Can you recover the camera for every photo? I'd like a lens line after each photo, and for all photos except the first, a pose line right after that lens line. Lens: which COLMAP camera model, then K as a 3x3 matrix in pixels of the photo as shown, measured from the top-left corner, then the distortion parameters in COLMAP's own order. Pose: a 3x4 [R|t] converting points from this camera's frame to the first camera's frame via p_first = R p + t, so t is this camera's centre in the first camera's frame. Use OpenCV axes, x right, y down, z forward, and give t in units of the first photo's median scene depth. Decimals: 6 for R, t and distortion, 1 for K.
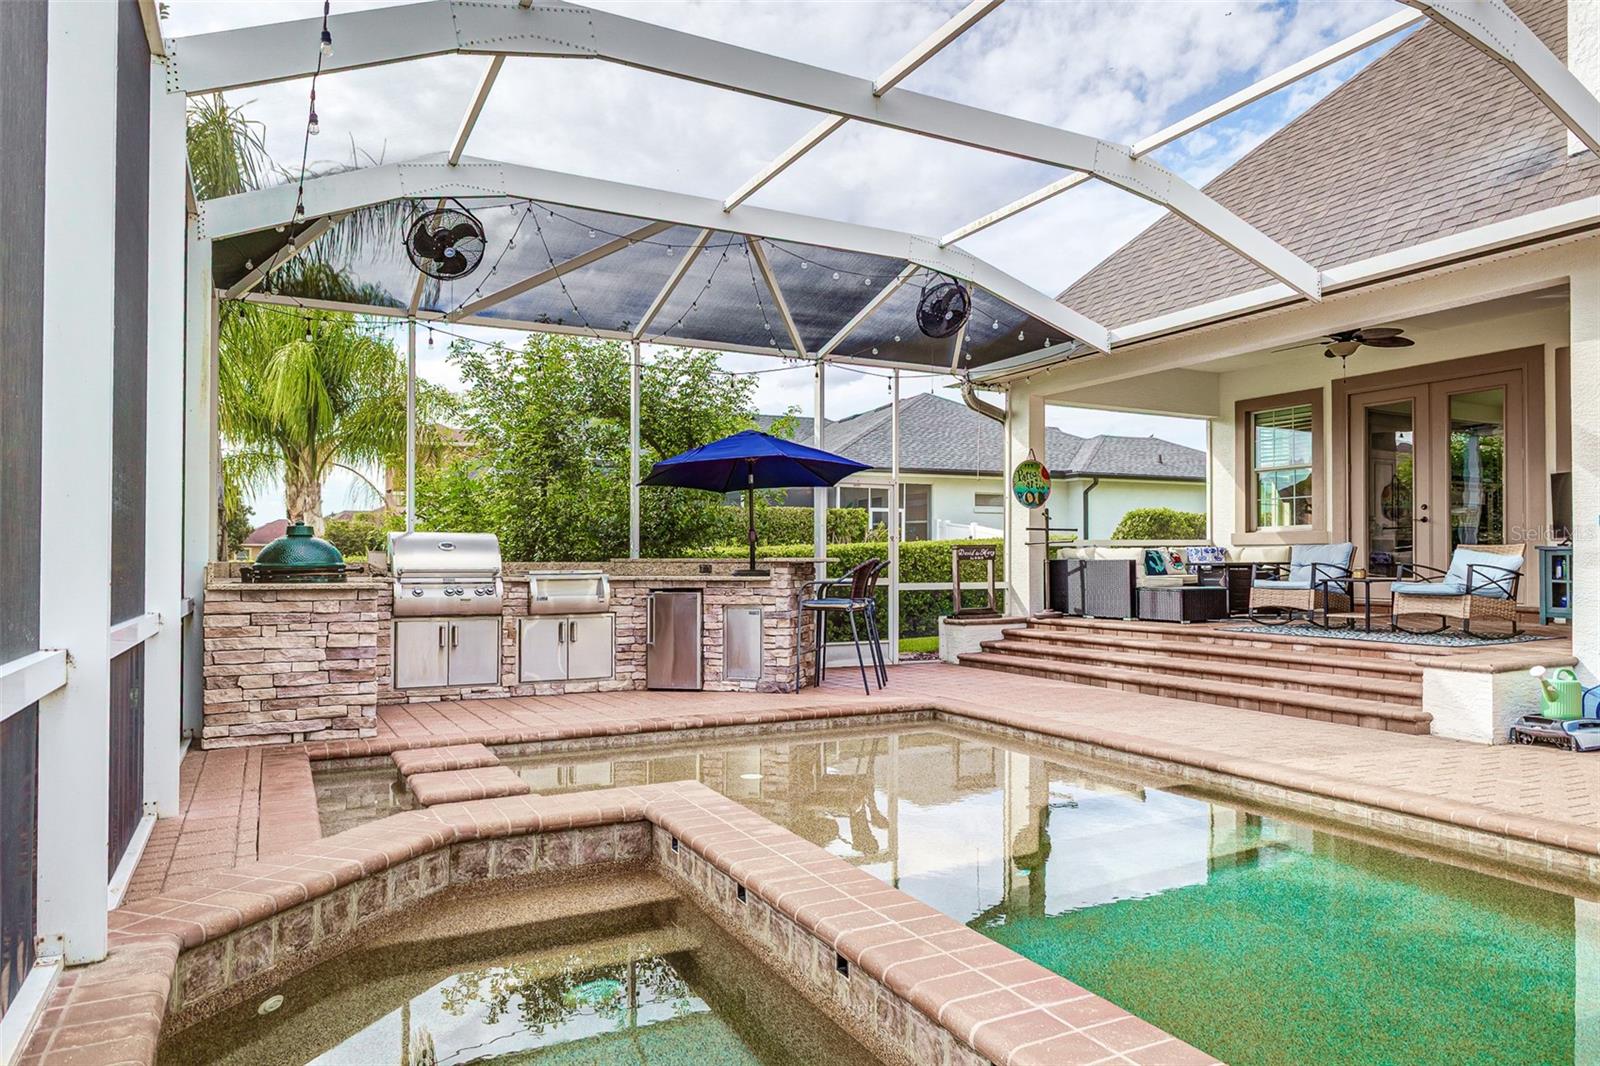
lens RADIAL K [[987.6, 0, 808.9], [0, 987.6, 564.4], [0, 0, 1]] dist [-0.013782, -0.001958]
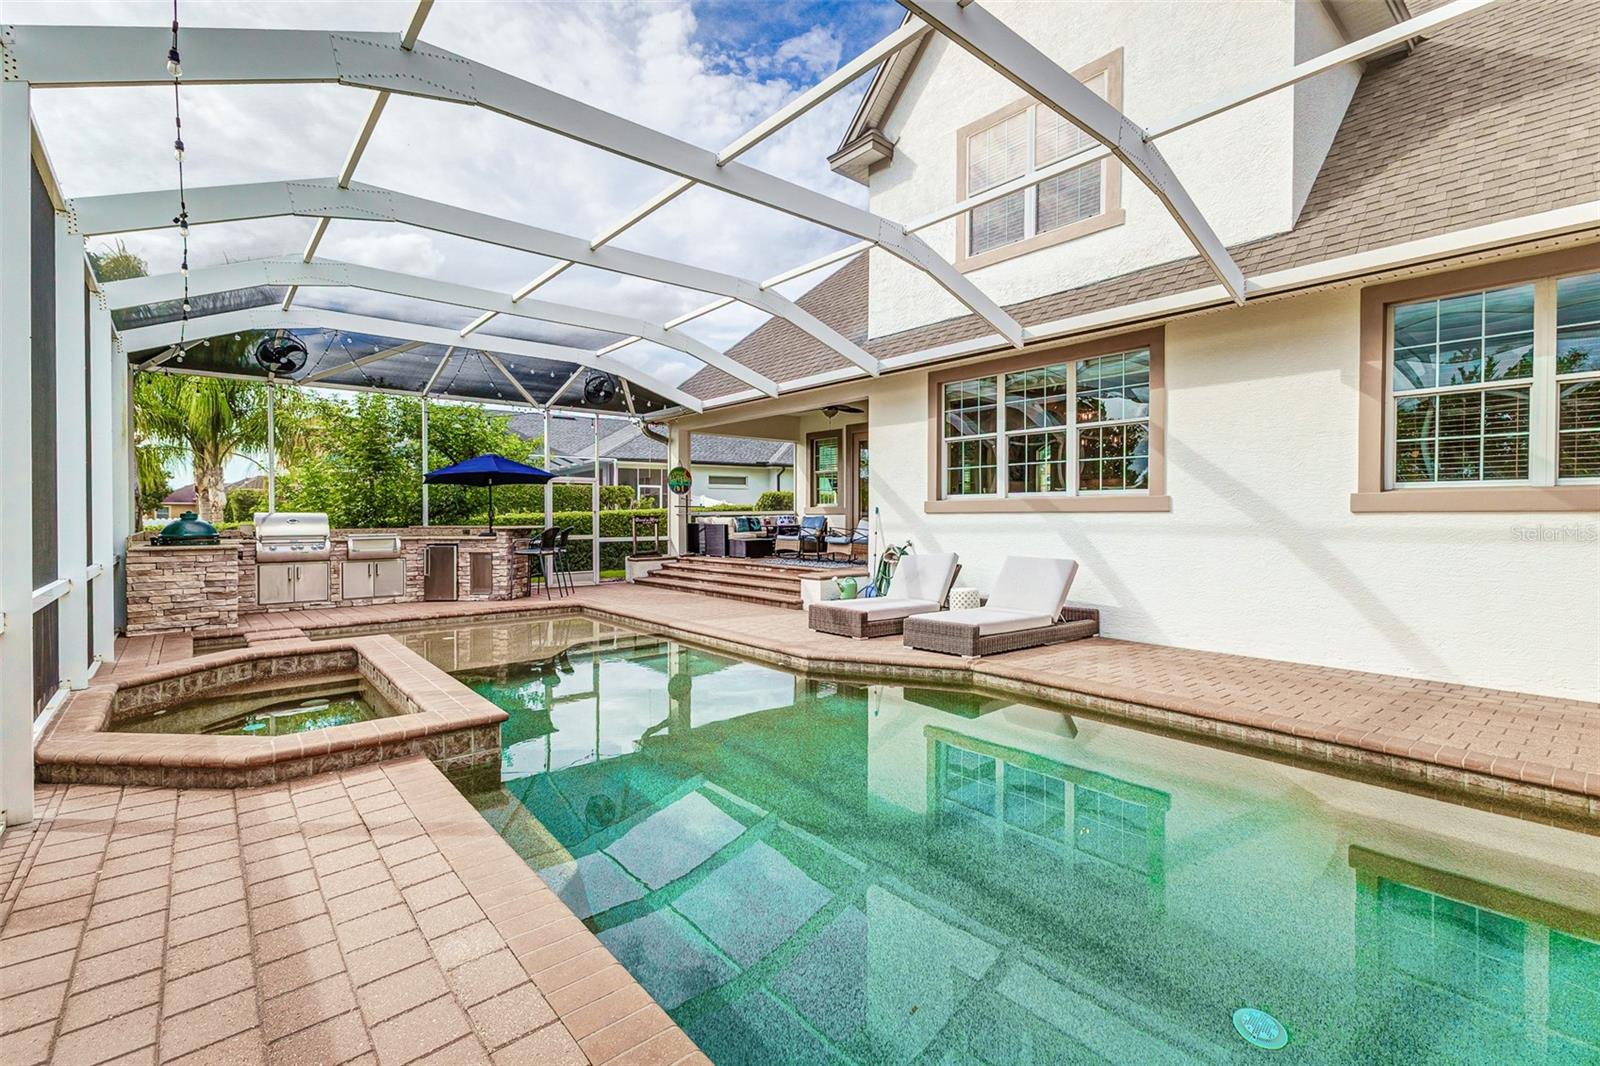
lens RADIAL K [[703.5, 0, 797.4], [0, 703.5, 527.8], [0, 0, 1]] dist [-0.000614, -0.000223]
pose [[0.977675, -0.006449, 0.210025, 0.225279], [0.003237, 0.999873, 0.015632, -0.022030], [-0.210099, -0.014603, 0.977571, -0.367814]]
